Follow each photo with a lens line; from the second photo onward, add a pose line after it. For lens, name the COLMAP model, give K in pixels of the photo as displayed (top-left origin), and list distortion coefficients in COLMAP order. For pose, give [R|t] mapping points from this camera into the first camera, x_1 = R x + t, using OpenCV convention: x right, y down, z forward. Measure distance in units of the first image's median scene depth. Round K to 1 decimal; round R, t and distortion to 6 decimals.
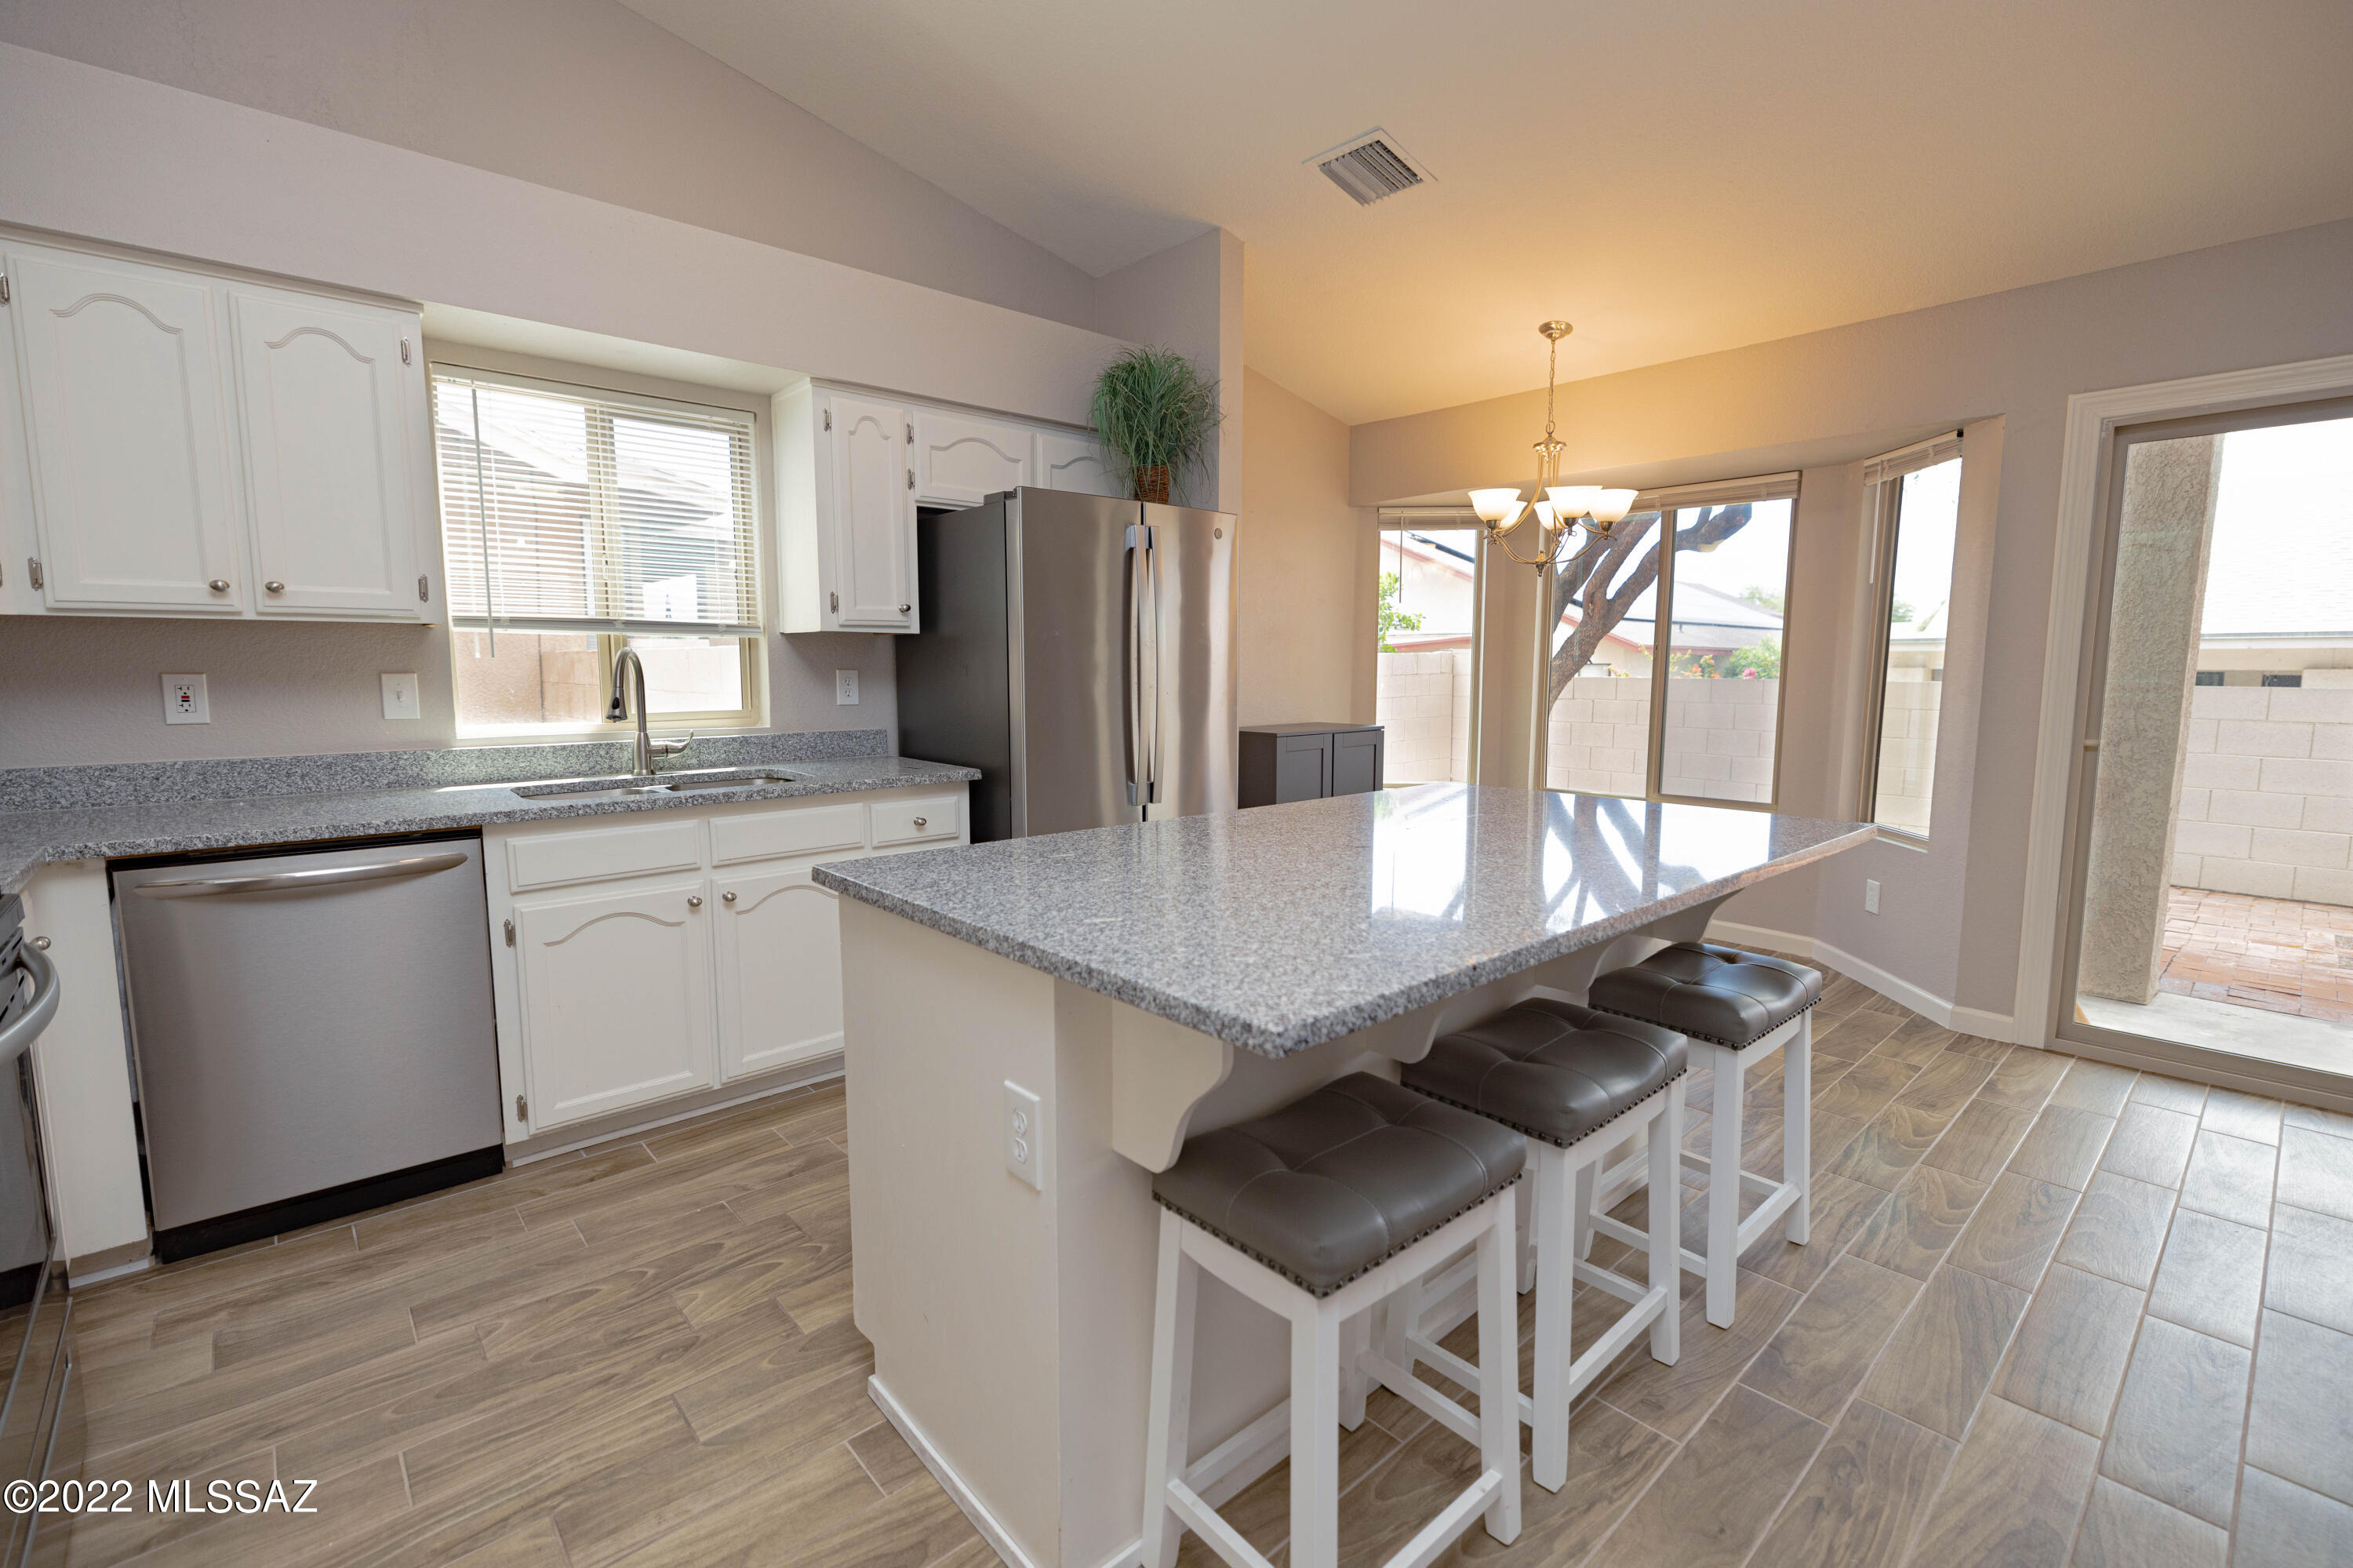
lens RADIAL K [[1027.2, 0, 1168.8], [0, 1027.2, 770.4], [0, 0, 1]] dist [-0.002138, 0.000228]
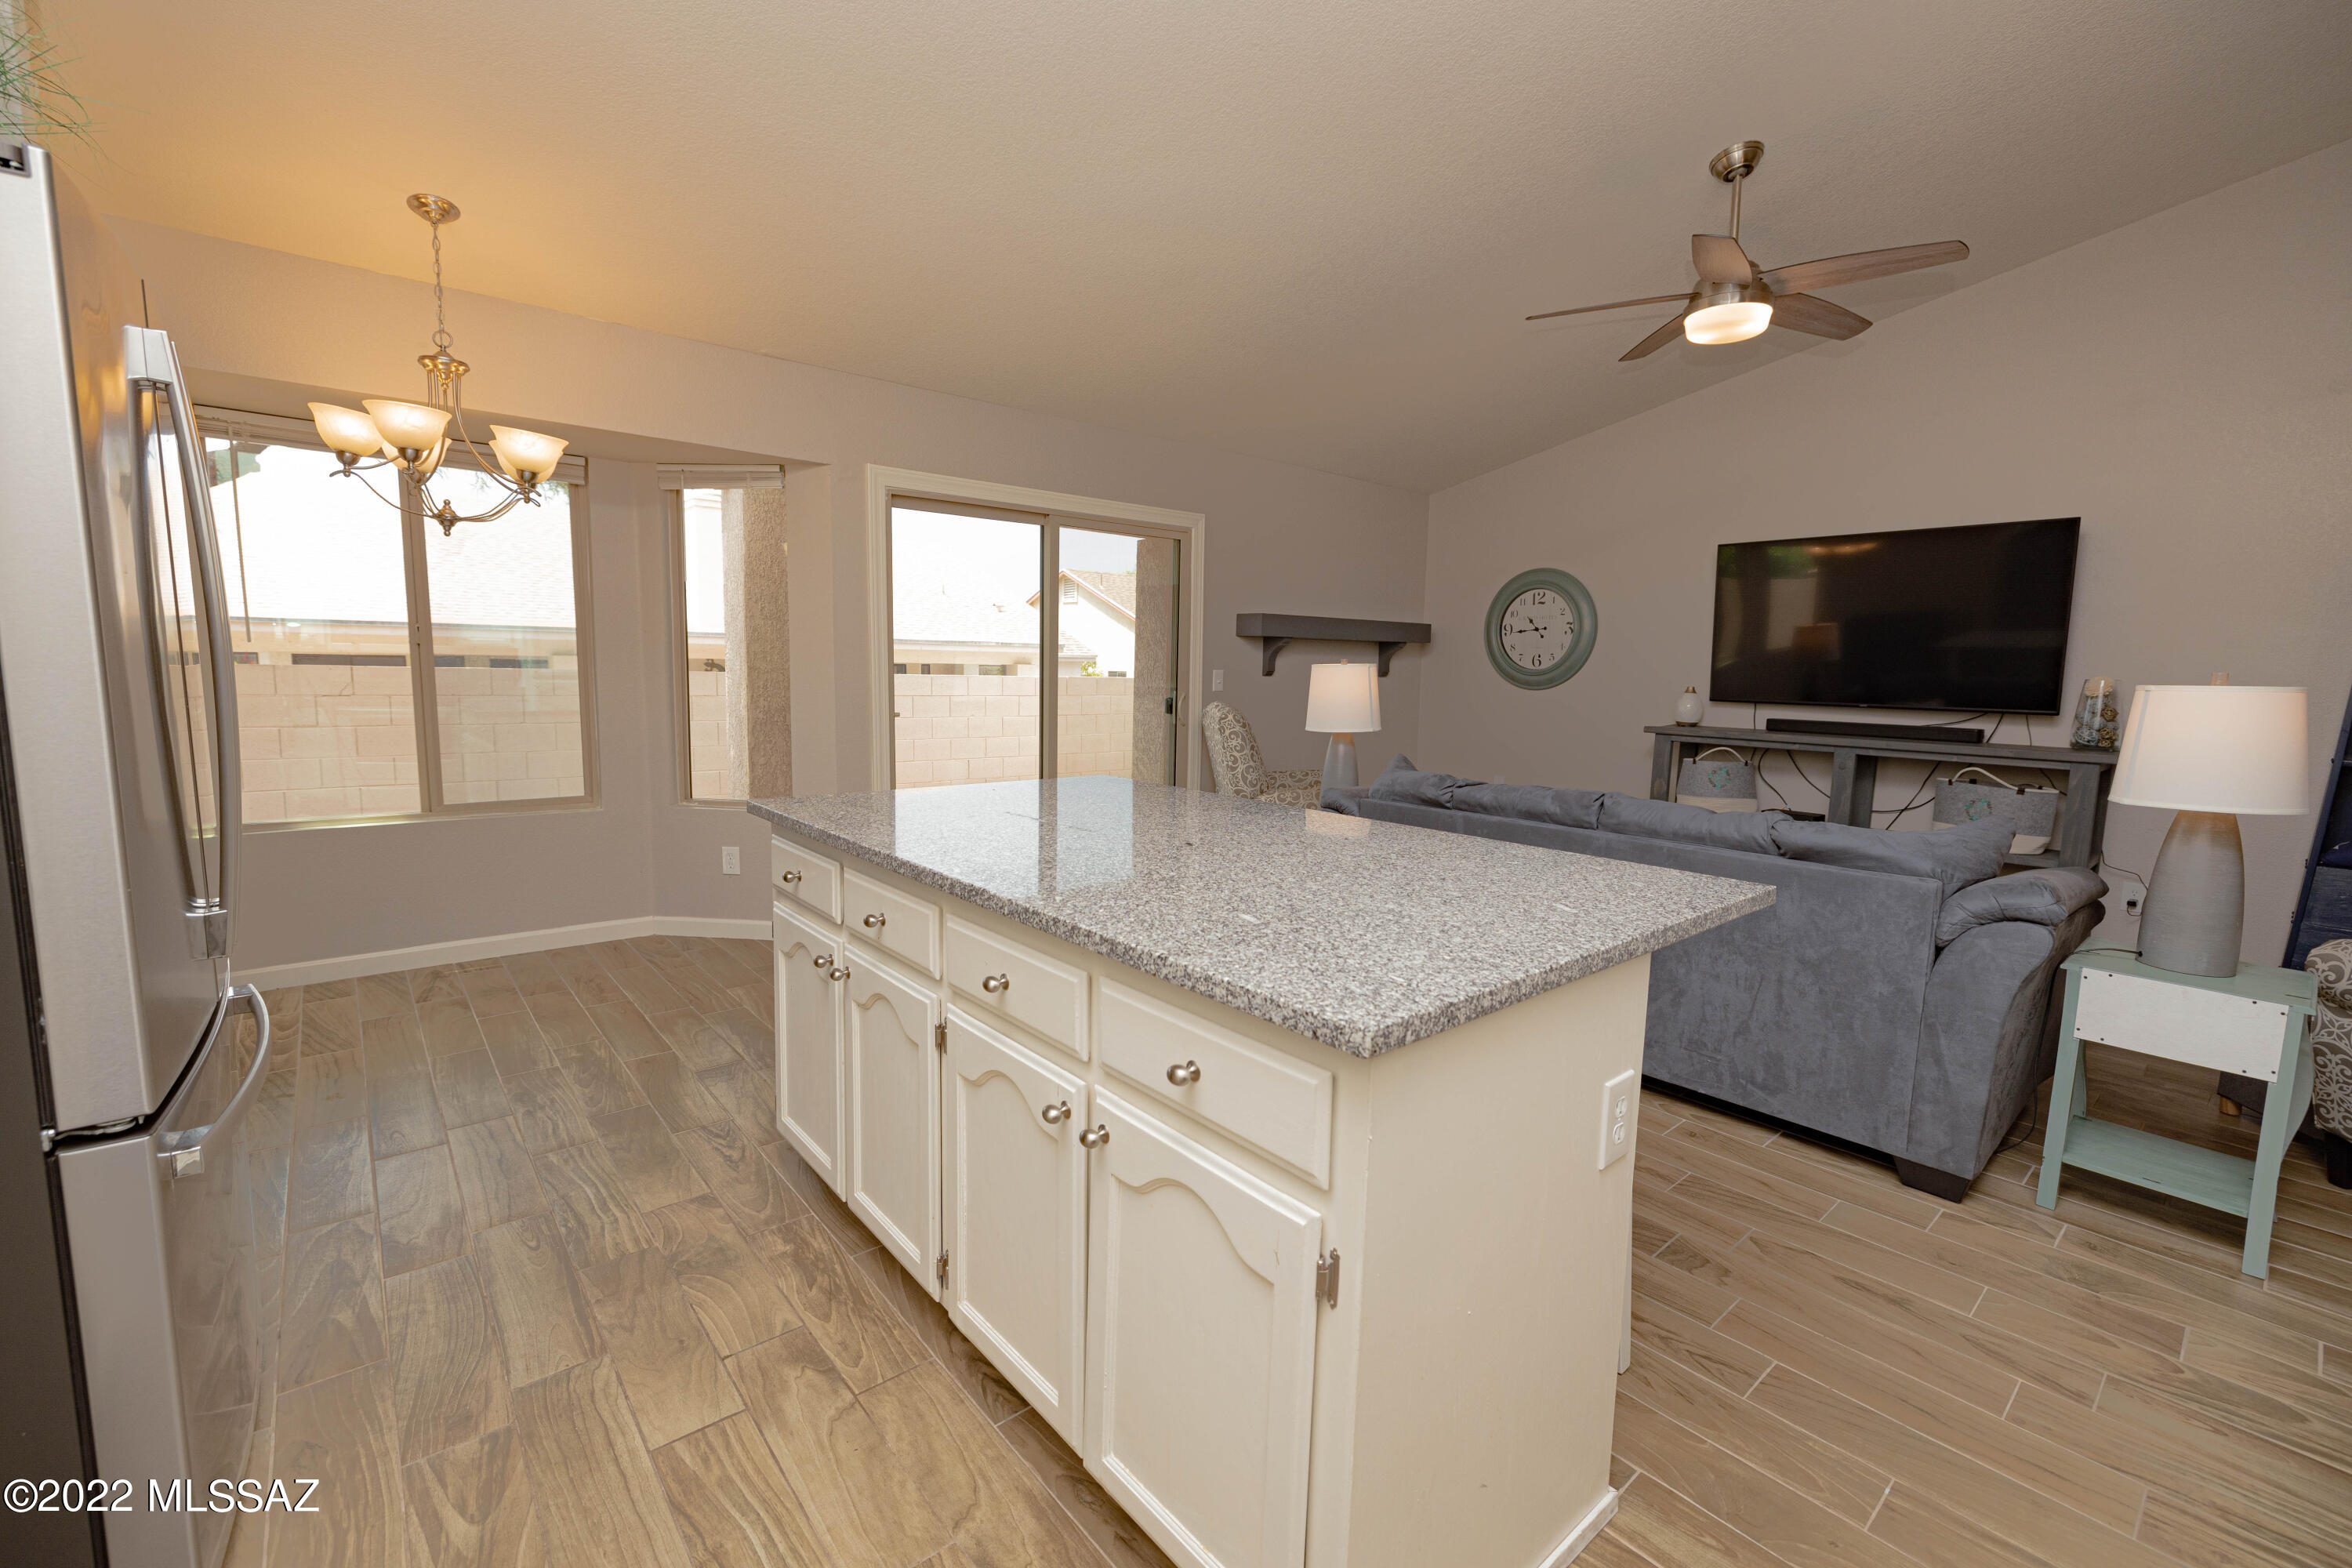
lens RADIAL K [[986.2, 0, 1169.3], [0, 986.2, 786.8], [0, 0, 1]] dist [0.002955, -0.001589]
pose [[0.040969, -0.124272, 0.991402, -0.501831], [0.081700, 0.989329, 0.120636, -0.068124], [-0.995815, 0.076056, 0.050685, 0.604441]]
